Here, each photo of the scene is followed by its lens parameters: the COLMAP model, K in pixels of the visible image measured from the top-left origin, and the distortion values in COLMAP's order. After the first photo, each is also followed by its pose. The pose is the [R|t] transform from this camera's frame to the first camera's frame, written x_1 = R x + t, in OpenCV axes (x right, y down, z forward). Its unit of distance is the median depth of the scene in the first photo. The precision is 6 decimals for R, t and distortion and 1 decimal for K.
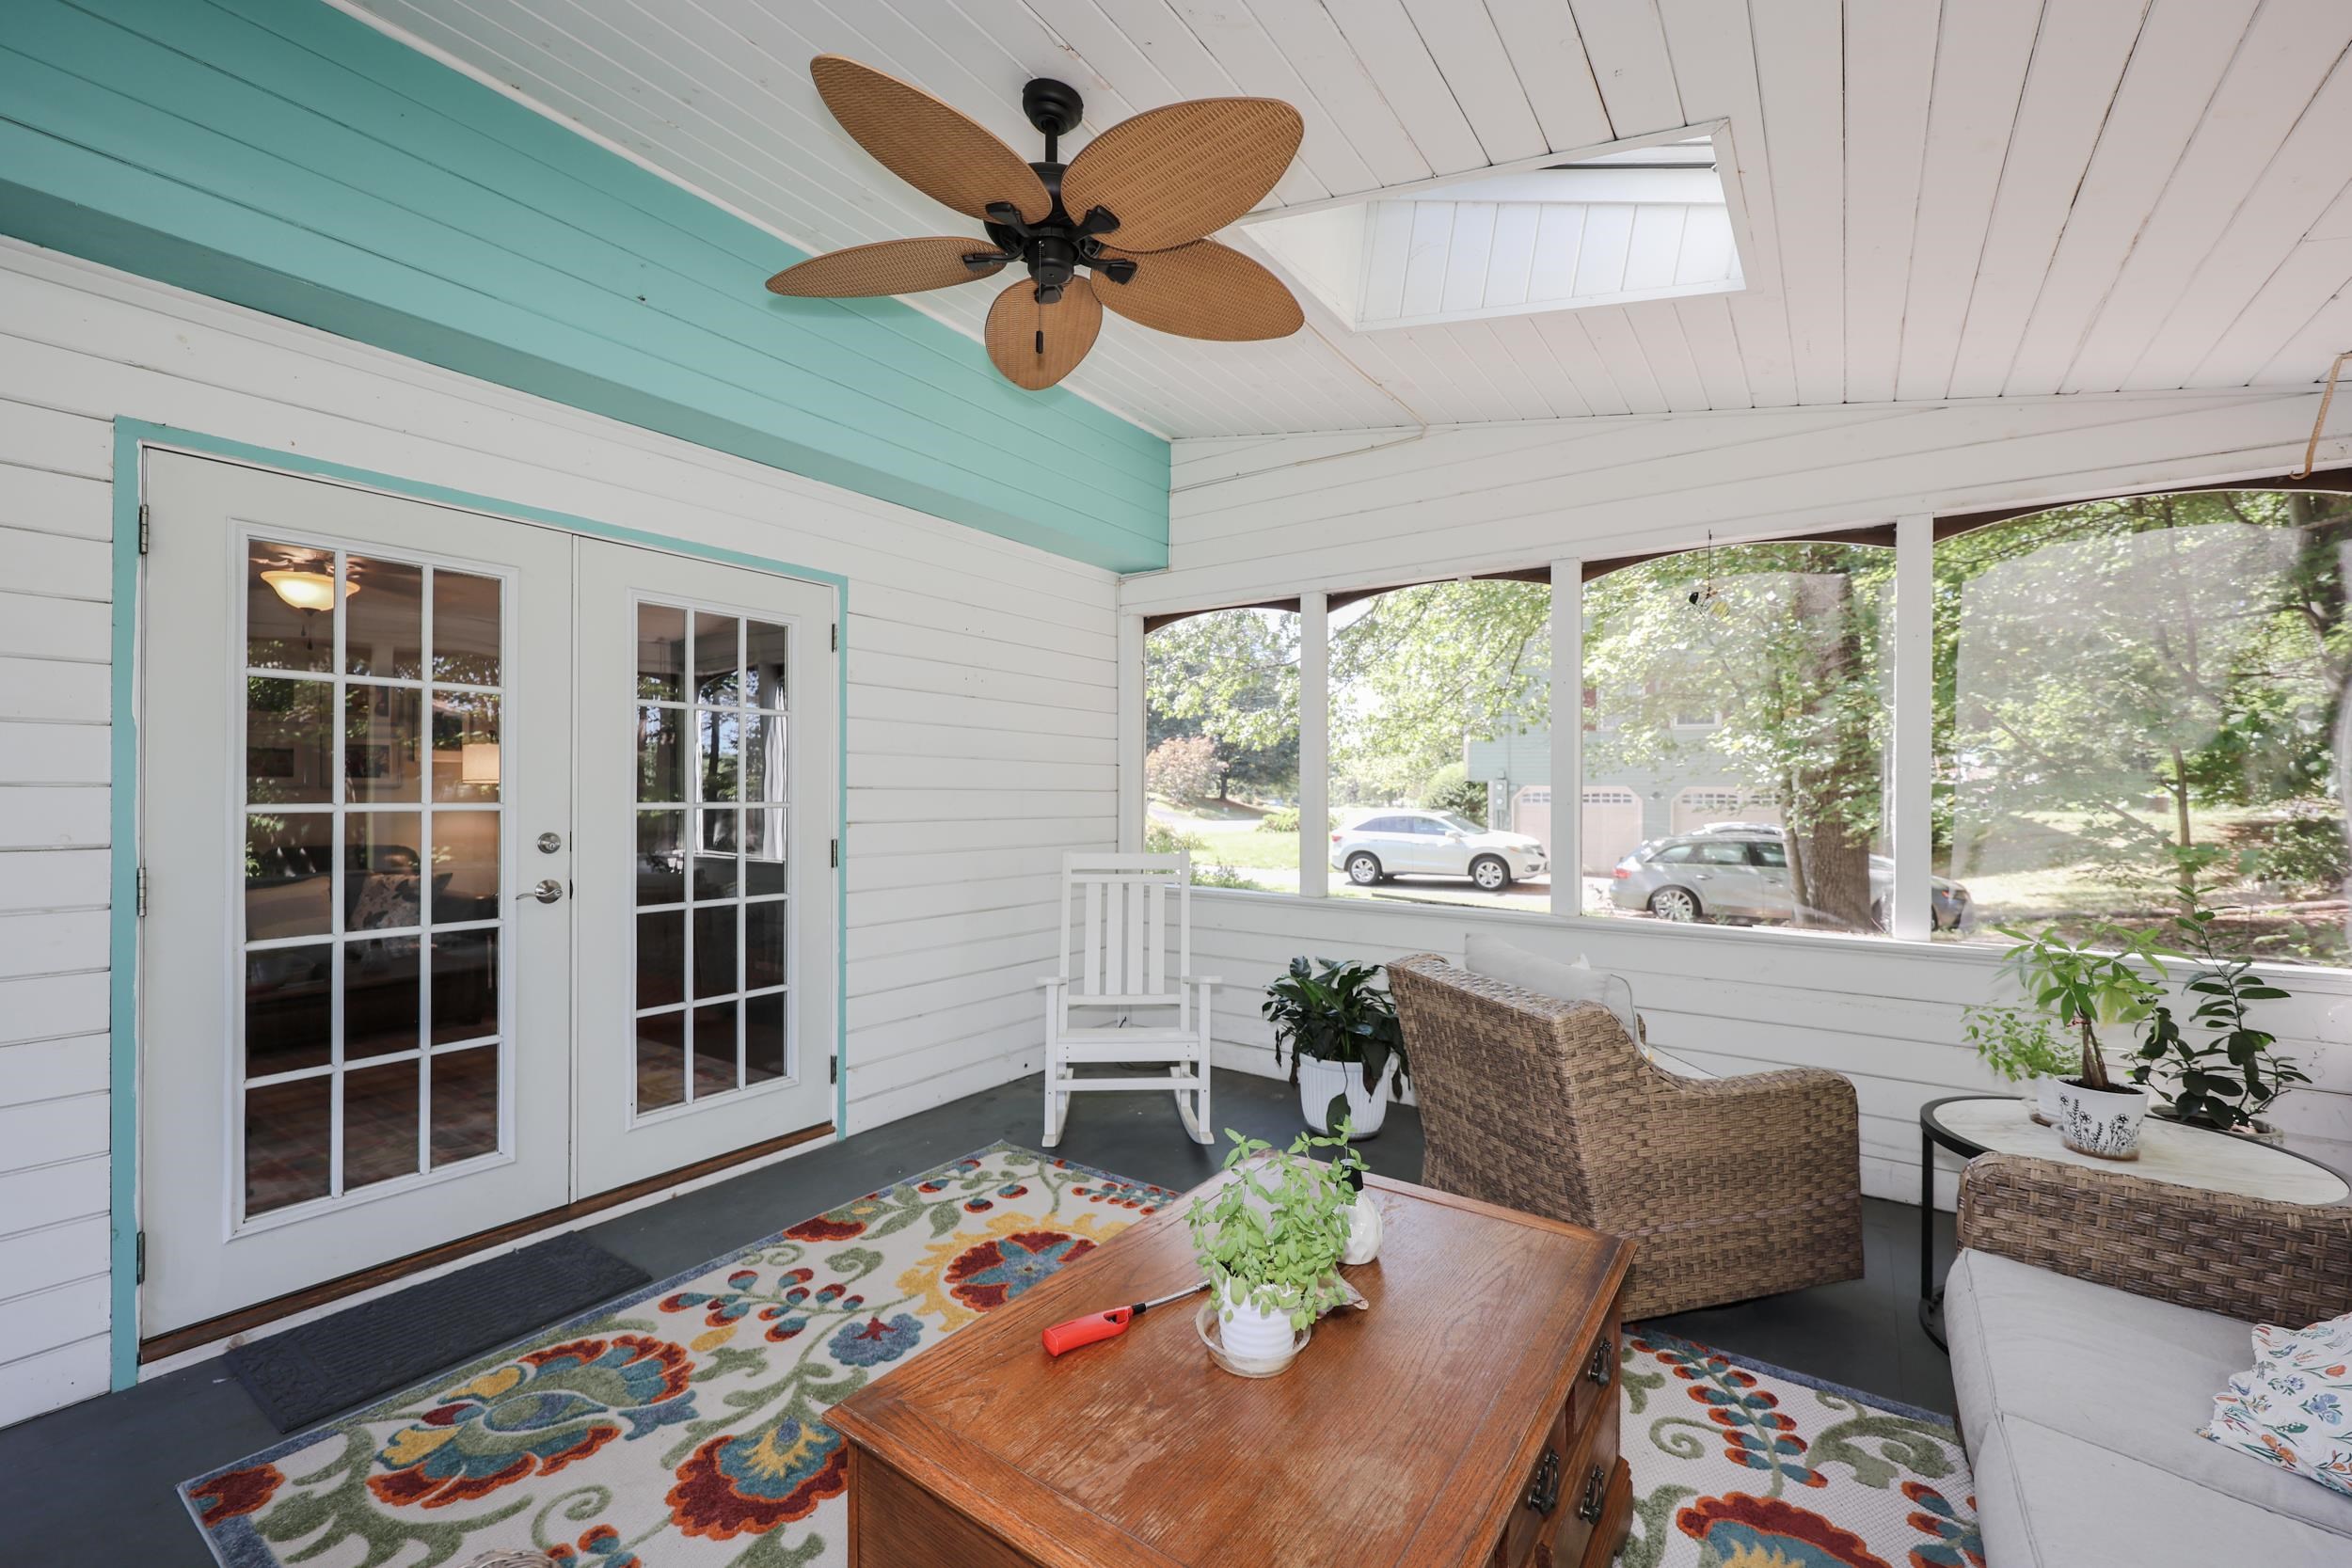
lens RADIAL K [[971.6, 0, 1161.0], [0, 971.6, 788.1], [0, 0, 1]] dist [0.002533, 0.000321]
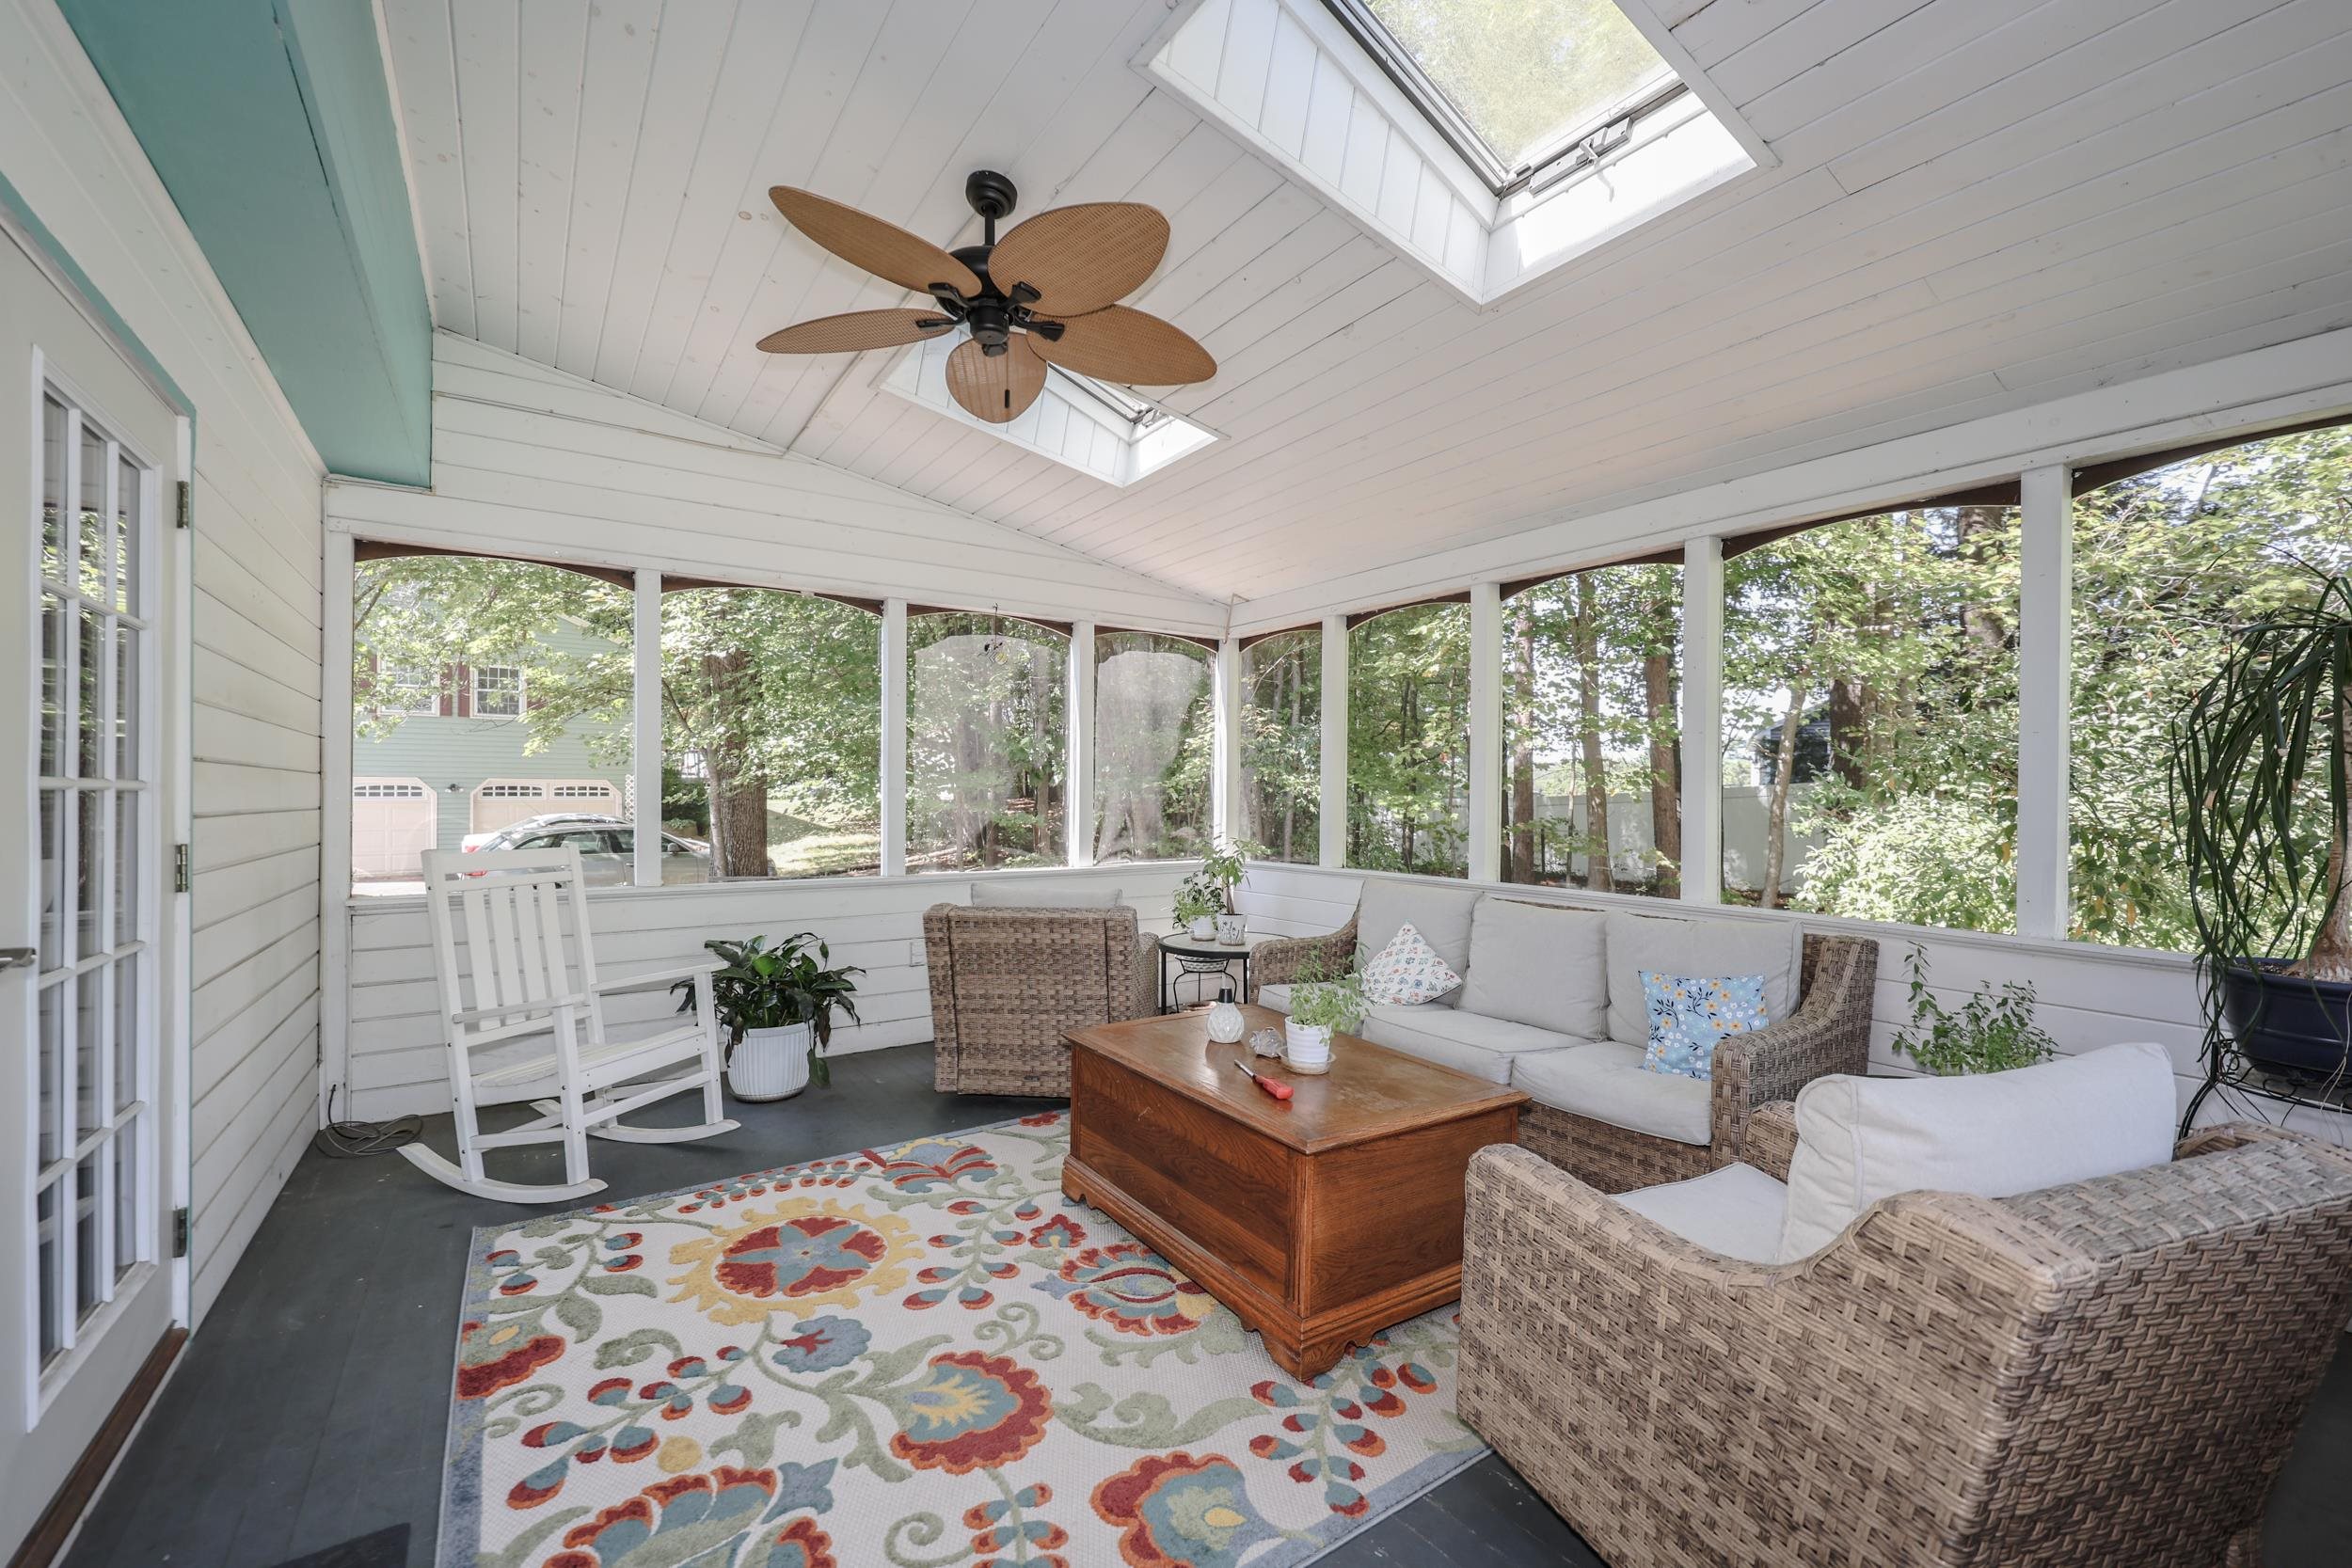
lens RADIAL K [[971.6, 0, 1161.0], [0, 971.6, 788.1], [0, 0, 1]] dist [0.002533, 0.000321]
pose [[0.353571, 0.003892, 0.935400, -0.945395], [-0.009080, 0.999959, -0.000729, 0.017500], [-0.935364, -0.008236, 0.353592, 0.315804]]
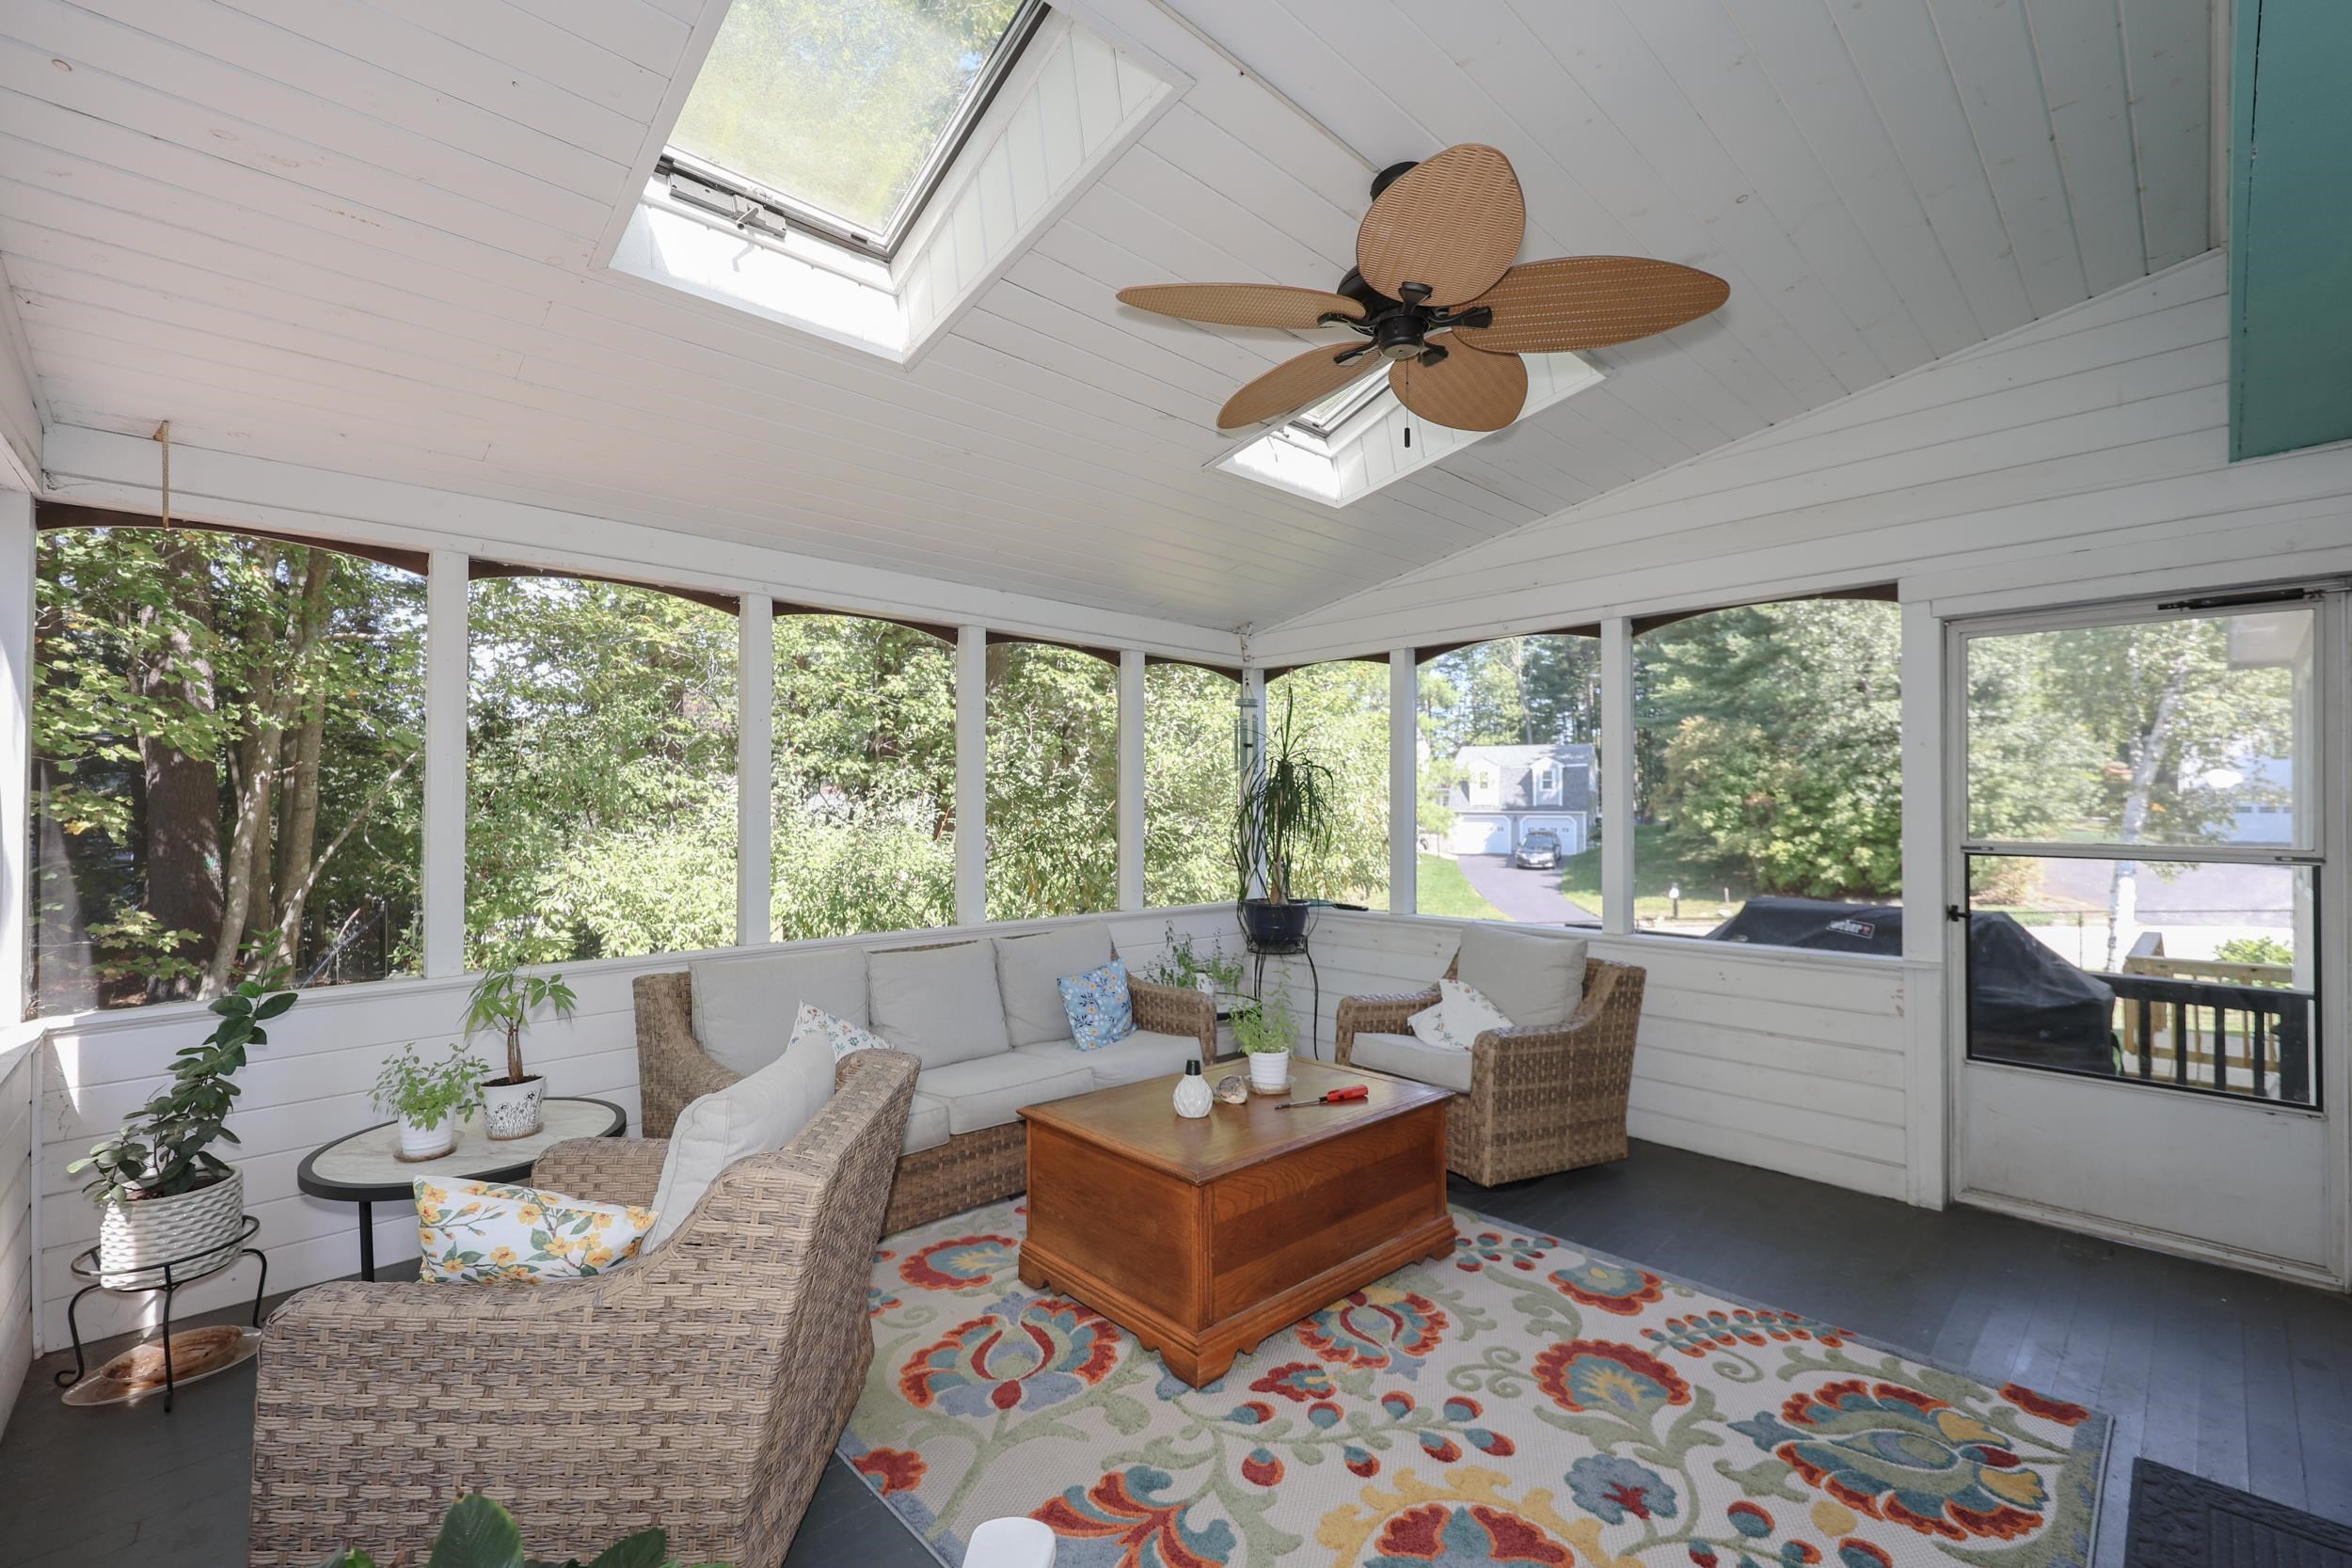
lens RADIAL K [[958.2, 0, 1168.6], [0, 958.2, 810.6], [0, 0, 1]] dist [0.000850, -0.006804]
pose [[-0.977840, 0.009278, 0.209150, -0.072874], [0.007604, 0.999932, -0.008805, -0.029932], [-0.209217, -0.007019, -0.977844, 1.698701]]
